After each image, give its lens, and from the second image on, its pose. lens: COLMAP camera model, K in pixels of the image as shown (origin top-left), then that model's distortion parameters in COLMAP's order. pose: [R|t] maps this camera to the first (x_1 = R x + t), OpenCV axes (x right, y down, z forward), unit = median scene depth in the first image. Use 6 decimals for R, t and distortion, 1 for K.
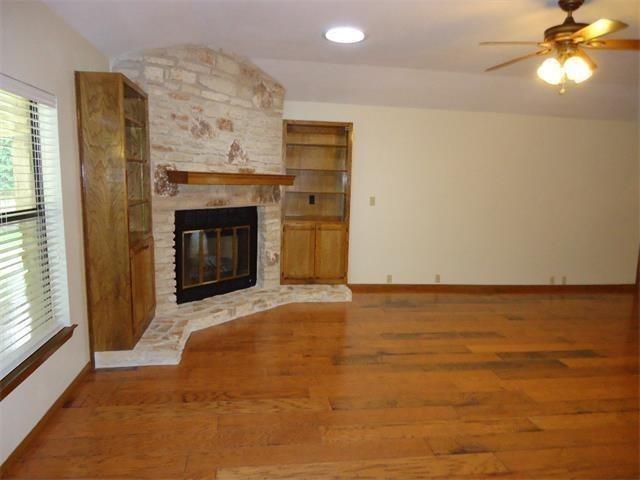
lens RADIAL K [[463.2, 0, 320.2], [0, 463.2, 236.6], [0, 0, 1]] dist [-0.011880, 0.004025]
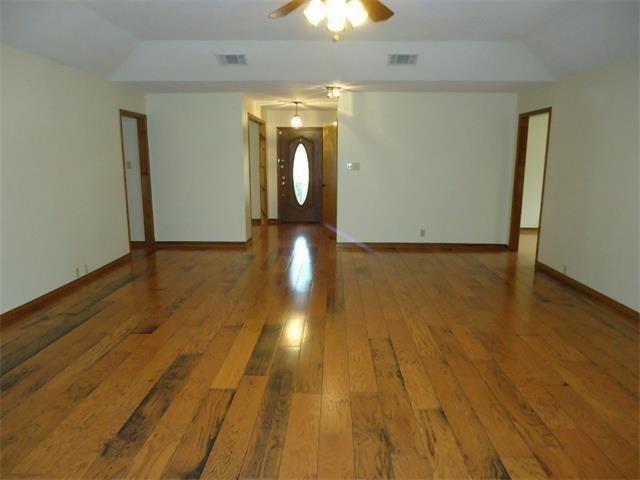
lens RADIAL K [[459.8, 0, 320.0], [0, 459.8, 240.0], [0, 0, 1]] dist [-0.001726, 0.001039]
pose [[0.182416, -0.208279, 0.960908, -0.236297], [0.126764, 0.974131, 0.187081, -0.077159], [-0.975016, 0.087682, 0.204099, 0.582372]]
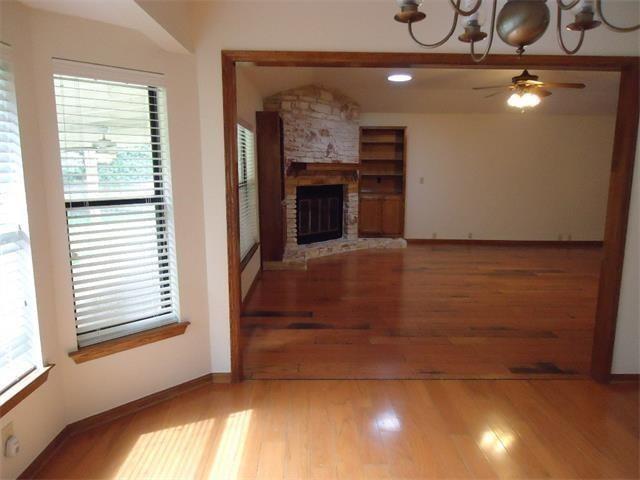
lens RADIAL K [[463.2, 0, 320.2], [0, 463.2, 236.6], [0, 0, 1]] dist [-0.011880, 0.004025]
pose [[0.990781, -0.004599, -0.135398, -0.006076], [0.007645, 0.999729, 0.021989, 0.078250], [0.135260, -0.022821, 0.990547, -0.571115]]
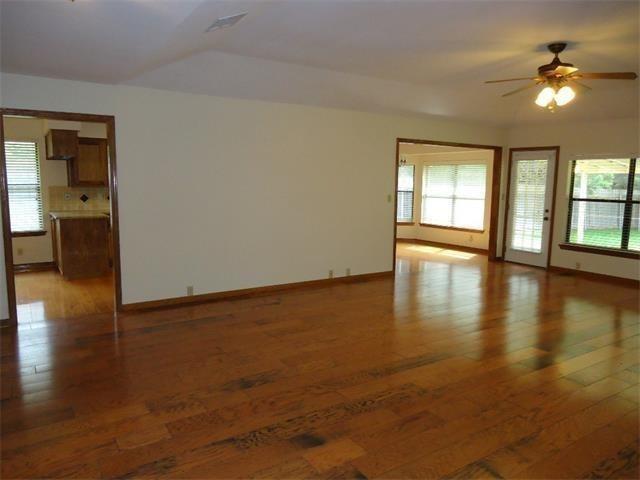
lens RADIAL K [[463.2, 0, 320.2], [0, 463.2, 236.6], [0, 0, 1]] dist [-0.011880, 0.004025]
pose [[-0.910934, 0.001468, -0.412549, 1.118364], [-0.098632, 0.970220, 0.221237, -0.125476], [0.400588, 0.242222, -0.883661, 1.320239]]
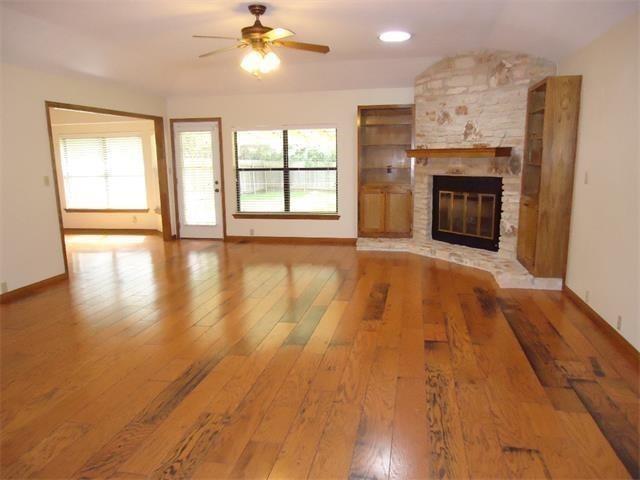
lens RADIAL K [[463.2, 0, 320.2], [0, 463.2, 236.6], [0, 0, 1]] dist [-0.011880, 0.004025]
pose [[-0.349151, 0.135281, -0.927250, 1.137212], [-0.114303, 0.975987, 0.185431, -0.091773], [0.930069, 0.170731, -0.325304, 1.087139]]
